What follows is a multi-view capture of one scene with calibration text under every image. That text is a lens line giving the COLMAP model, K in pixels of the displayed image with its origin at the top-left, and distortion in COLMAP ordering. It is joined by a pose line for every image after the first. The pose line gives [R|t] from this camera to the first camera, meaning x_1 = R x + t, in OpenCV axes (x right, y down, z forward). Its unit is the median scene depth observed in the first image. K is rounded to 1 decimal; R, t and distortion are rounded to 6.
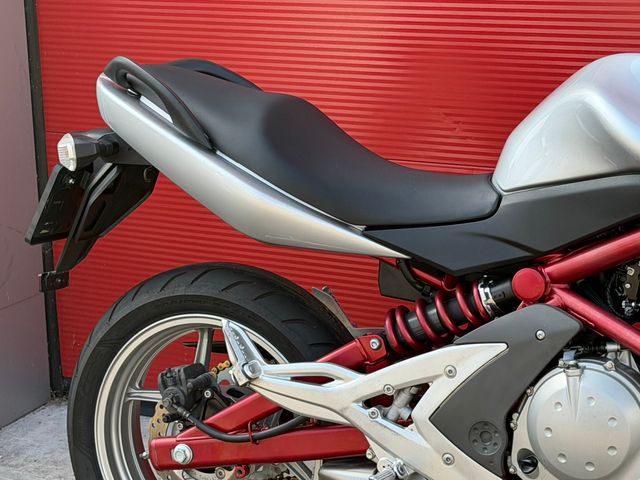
lens RADIAL K [[1547.0, 0, 332.0], [0, 1547.0, 242.7], [0, 0, 1]] dist [0.110238, 0.292892]
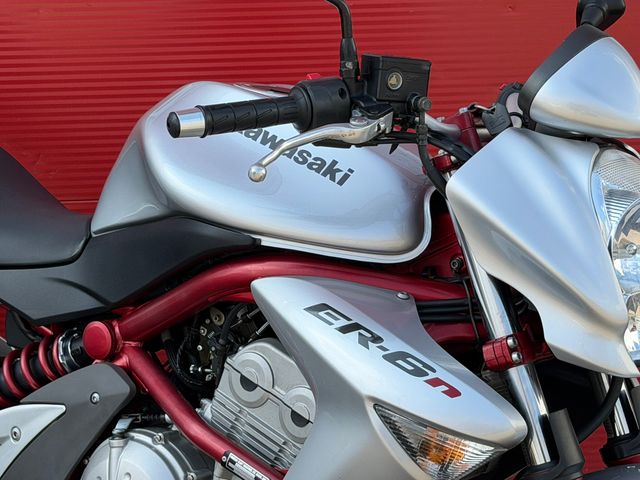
lens RADIAL K [[1547.0, 0, 332.0], [0, 1547.0, 242.7], [0, 0, 1]] dist [0.110238, 0.292892]
pose [[0.984495, 0.052531, -0.167363, 0.391380], [-0.059730, 0.997481, -0.038274, -0.002140], [0.164931, 0.047677, 0.985152, 0.149069]]
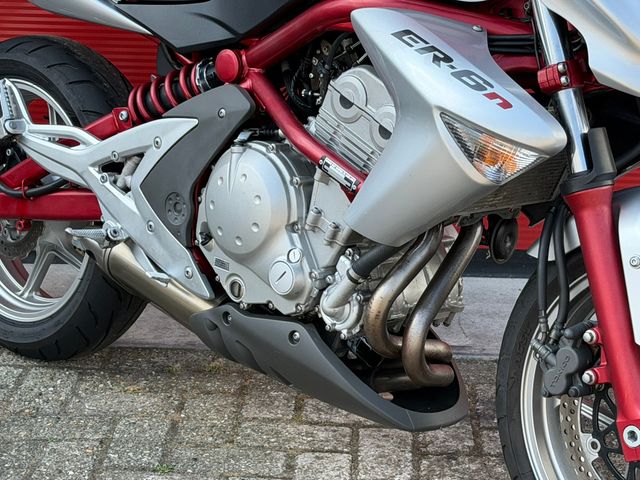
lens RADIAL K [[1547.0, 0, 332.0], [0, 1547.0, 242.7], [0, 0, 1]] dist [0.110238, 0.292892]
pose [[0.951365, 0.137529, -0.275664, 0.481638], [-0.122293, 0.989893, 0.071803, 0.059544], [0.282753, -0.034599, 0.958569, 0.023854]]
